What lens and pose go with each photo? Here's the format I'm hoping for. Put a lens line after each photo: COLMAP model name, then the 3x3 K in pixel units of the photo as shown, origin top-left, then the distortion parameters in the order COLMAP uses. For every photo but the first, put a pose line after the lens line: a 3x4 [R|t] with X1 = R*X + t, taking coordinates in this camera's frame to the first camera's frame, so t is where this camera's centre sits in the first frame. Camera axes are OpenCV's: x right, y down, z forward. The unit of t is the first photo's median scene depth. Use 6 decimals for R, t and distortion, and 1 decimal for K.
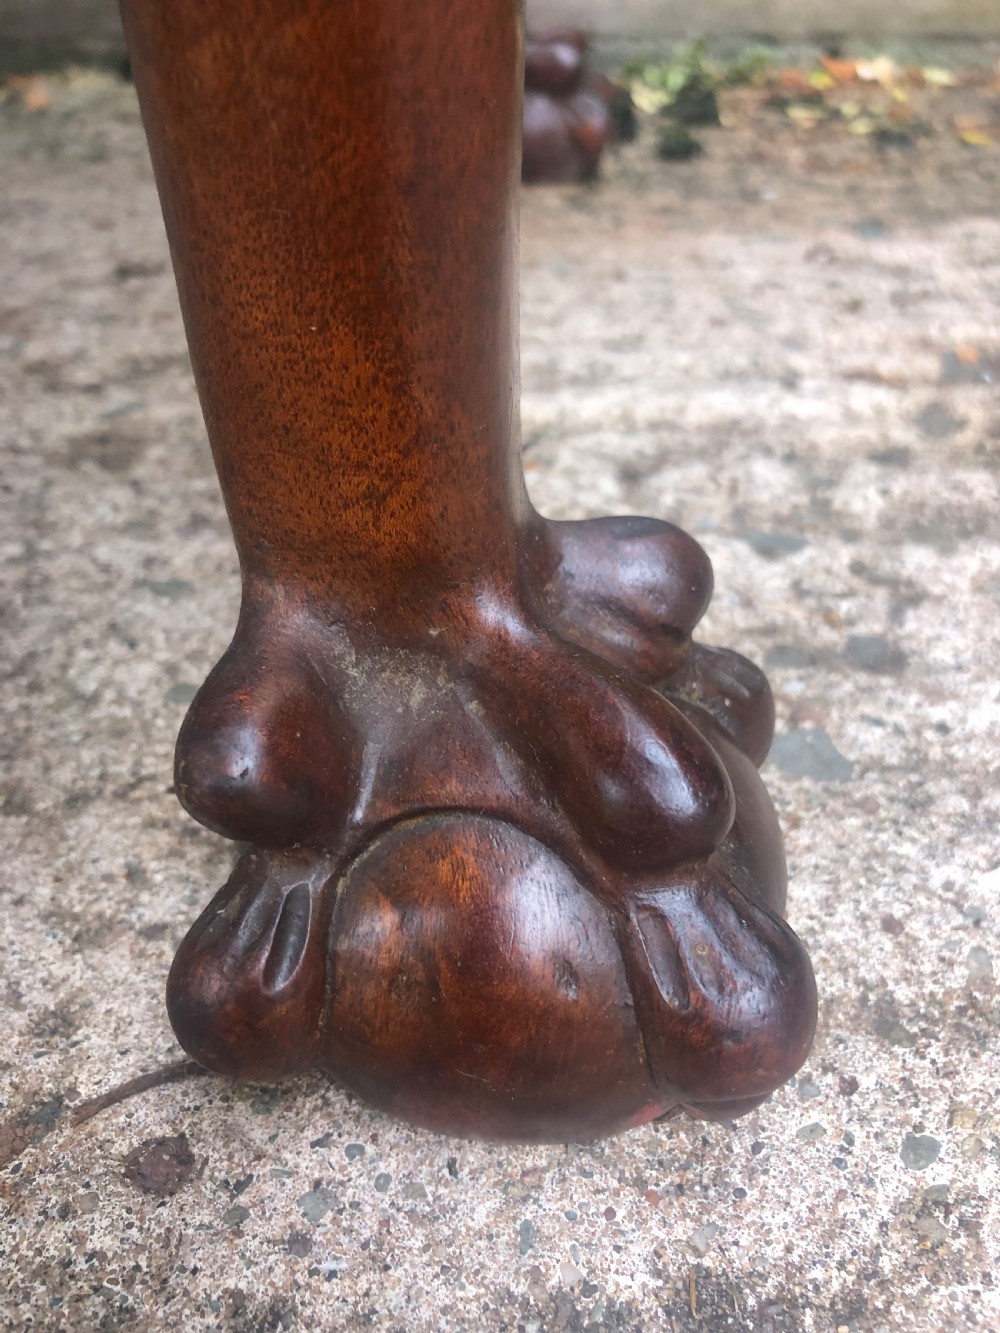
lens RADIAL K [[1094.0, 0, 486.6], [0, 1094.0, 704.7], [0, 0, 1]] dist [-0.001144, 0.010975]
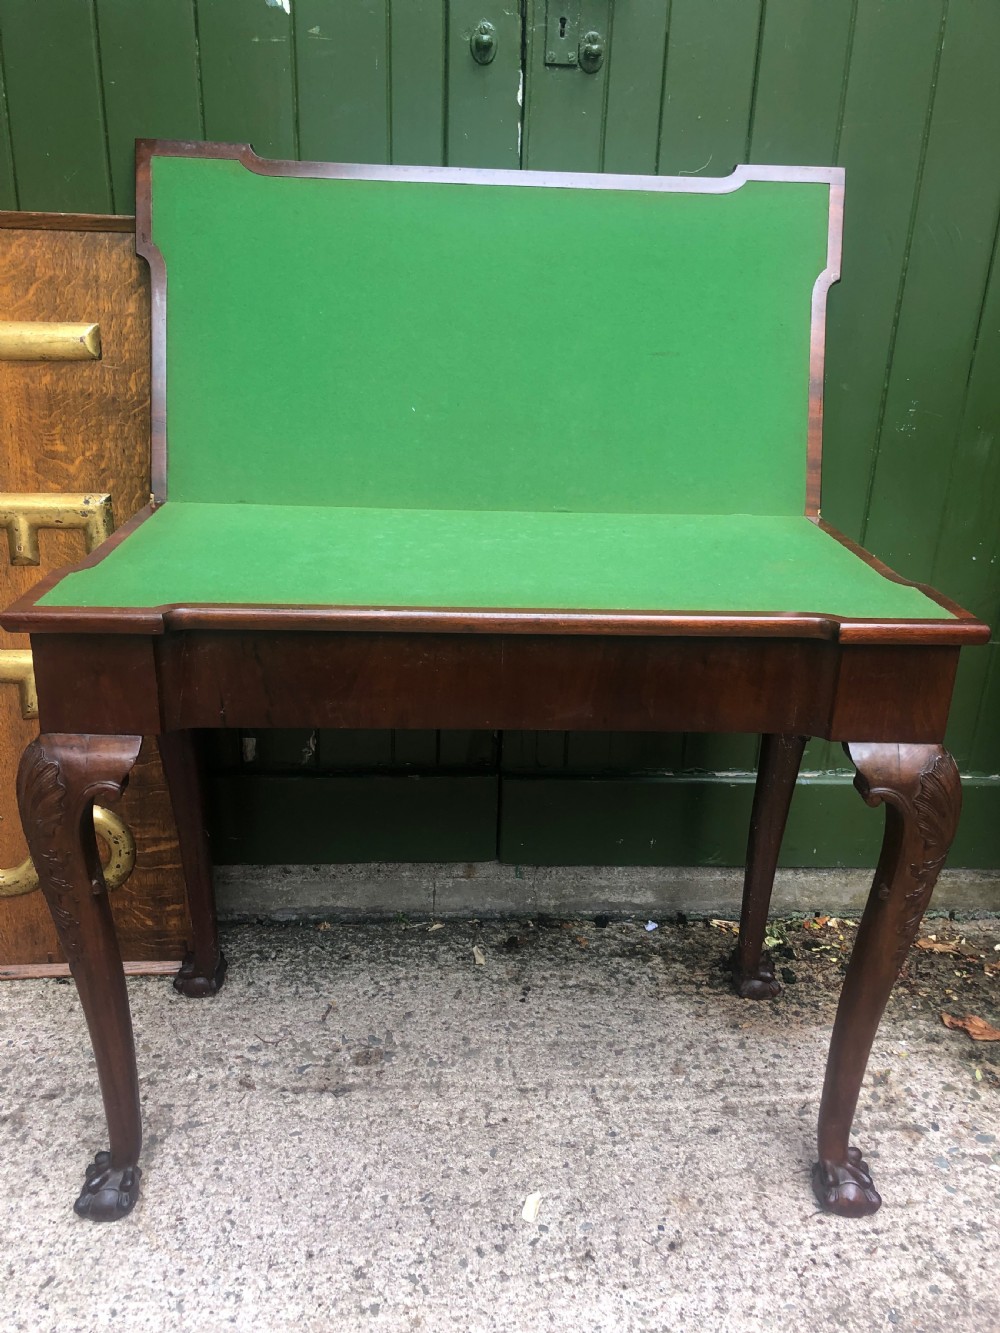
lens RADIAL K [[1094.0, 0, 496.0], [0, 1094.0, 673.2], [0, 0, 1]] dist [-0.001144, 0.010975]
pose [[0.995441, 0.007963, 0.095044, -2.133208], [0.023245, 0.946204, -0.322736, -0.588771], [-0.092501, 0.323474, 0.941705, -4.940326]]
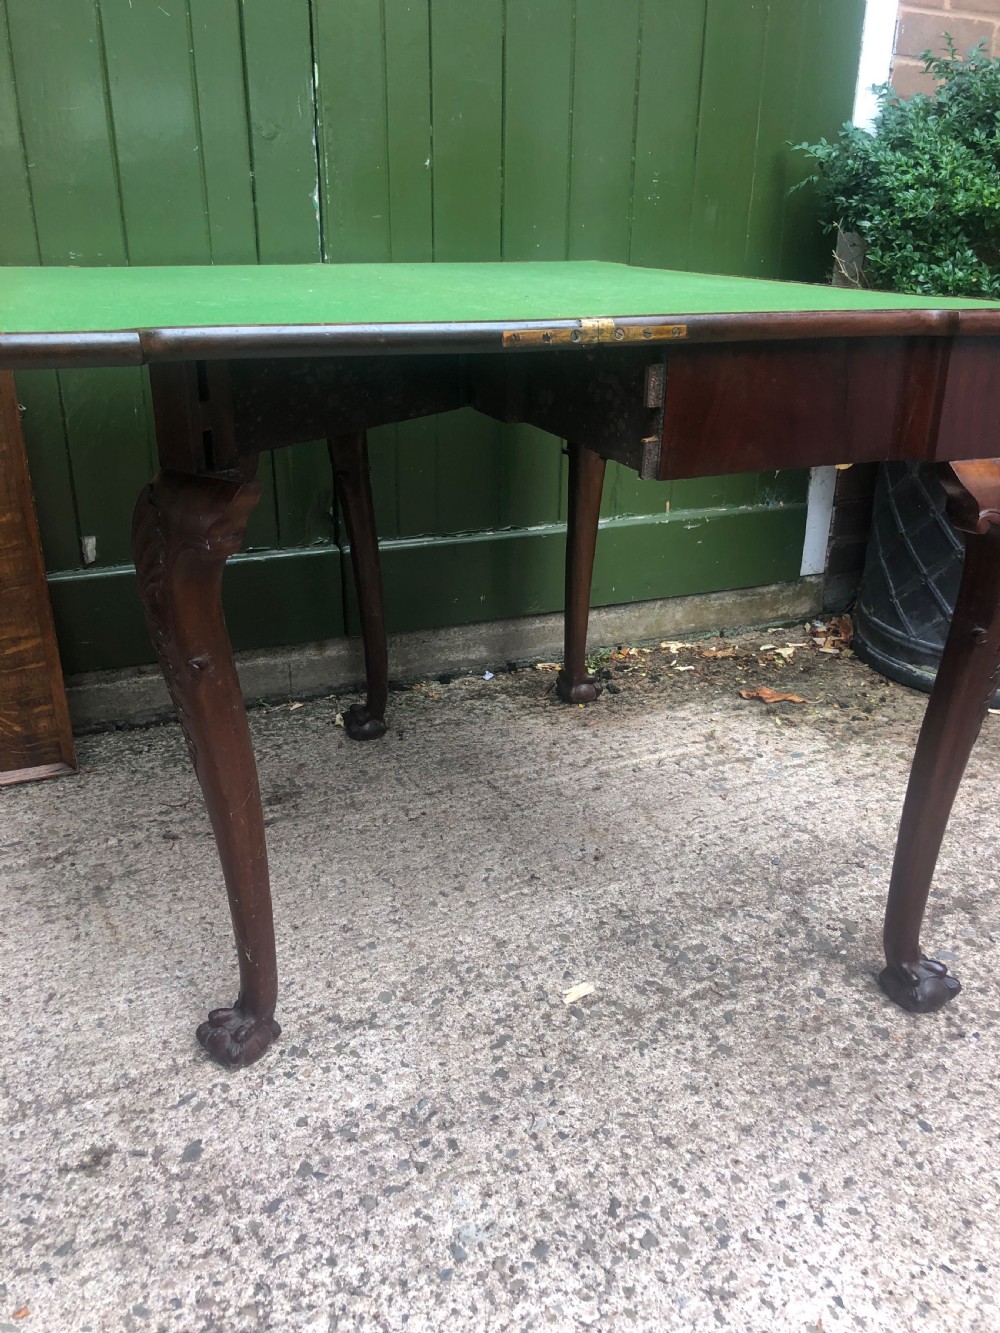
lens RADIAL K [[1094.0, 0, 502.3], [0, 1094.0, 665.0], [0, 0, 1]] dist [-0.001144, 0.010975]
pose [[0.910298, -0.139596, 0.389706, -3.425741], [0.250462, 0.935287, -0.250016, 0.638946], [-0.329586, 0.325195, 0.886353, -4.865229]]
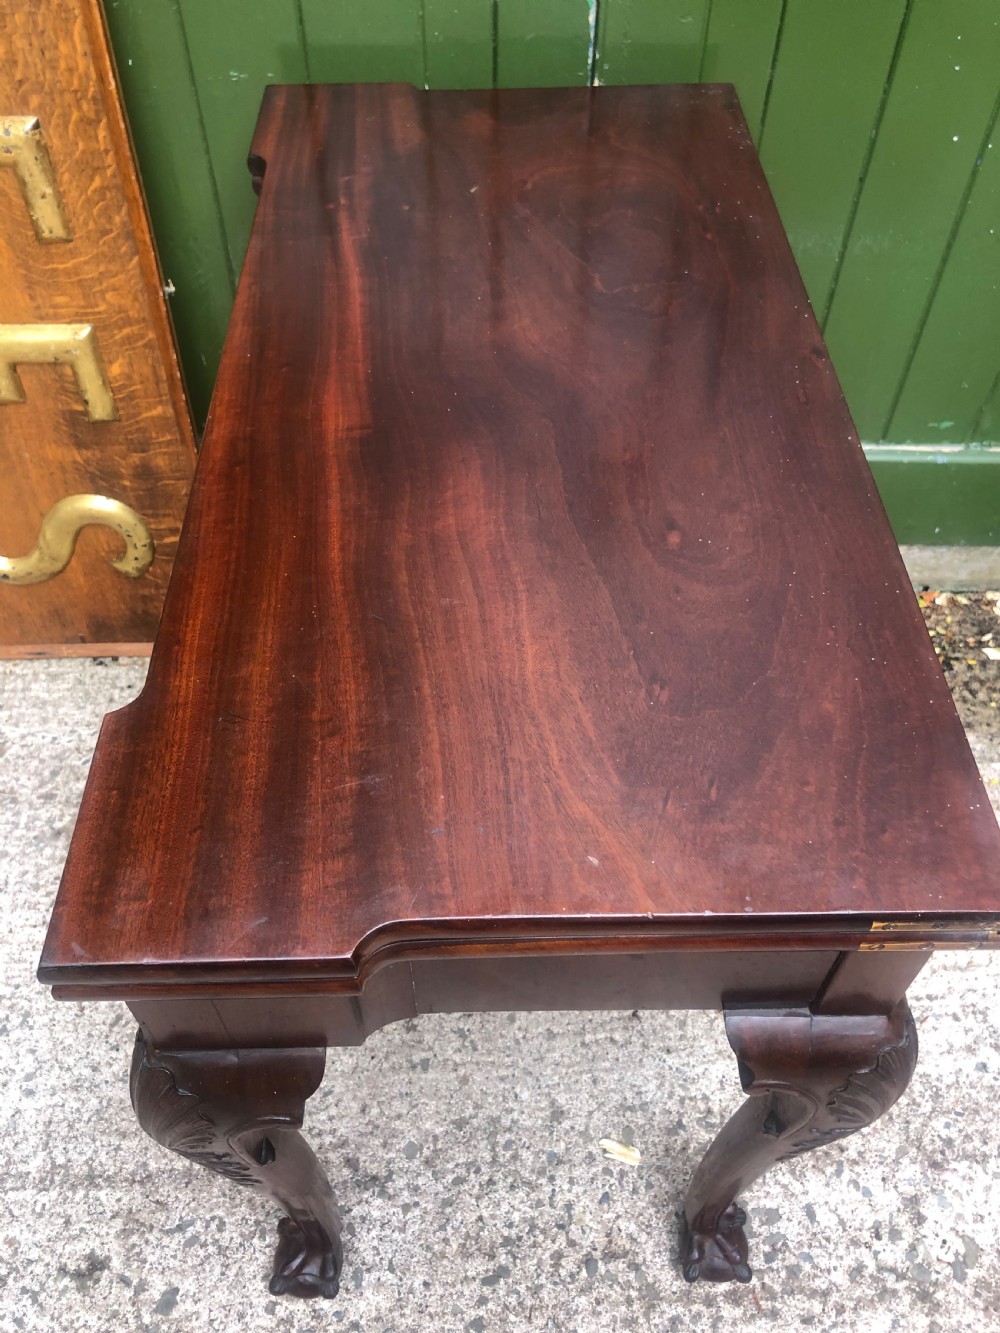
lens RADIAL K [[1094.0, 0, 489.5], [0, 1094.0, 651.3], [0, 0, 1]] dist [-0.001144, 0.010975]
pose [[0.999819, -0.006202, 0.018014, -1.974534], [0.002876, 0.983827, 0.179097, -2.181908], [-0.018833, -0.179013, 0.983667, -4.098513]]
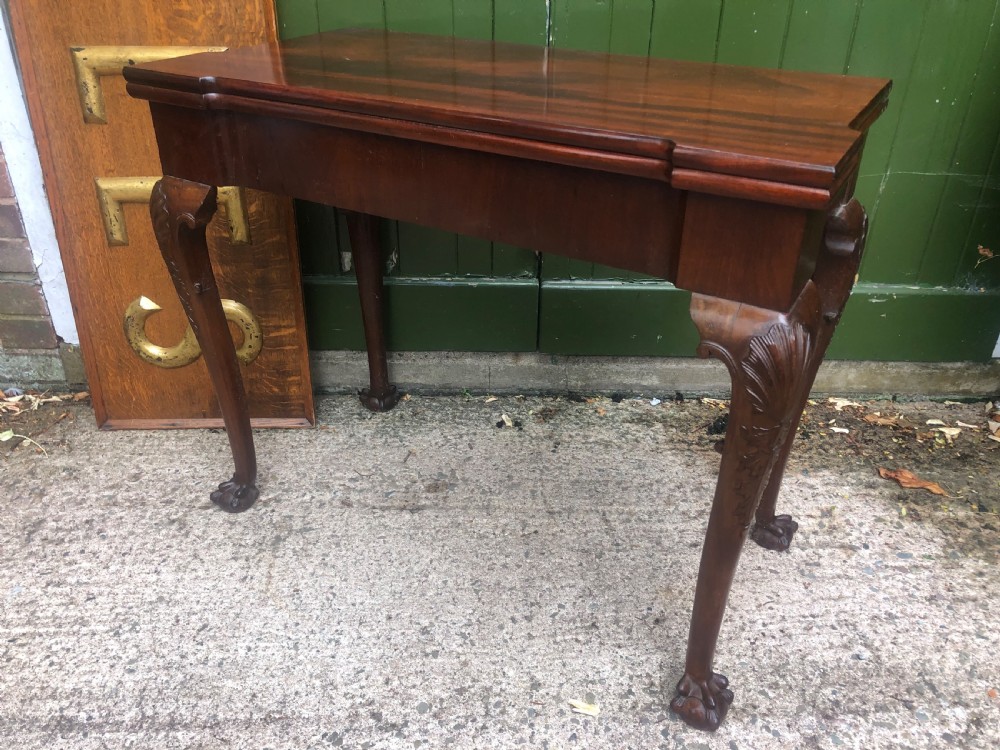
lens RADIAL K [[820.7, 0, 501.9], [0, 820.7, 377.3], [0, 0, 1]] dist [-0.001144, 0.010975]
pose [[0.999509, 0.007365, 0.030463, -1.954014], [-0.002212, 0.986149, -0.165845, -0.348523], [-0.031262, 0.165696, 0.985681, -4.642087]]
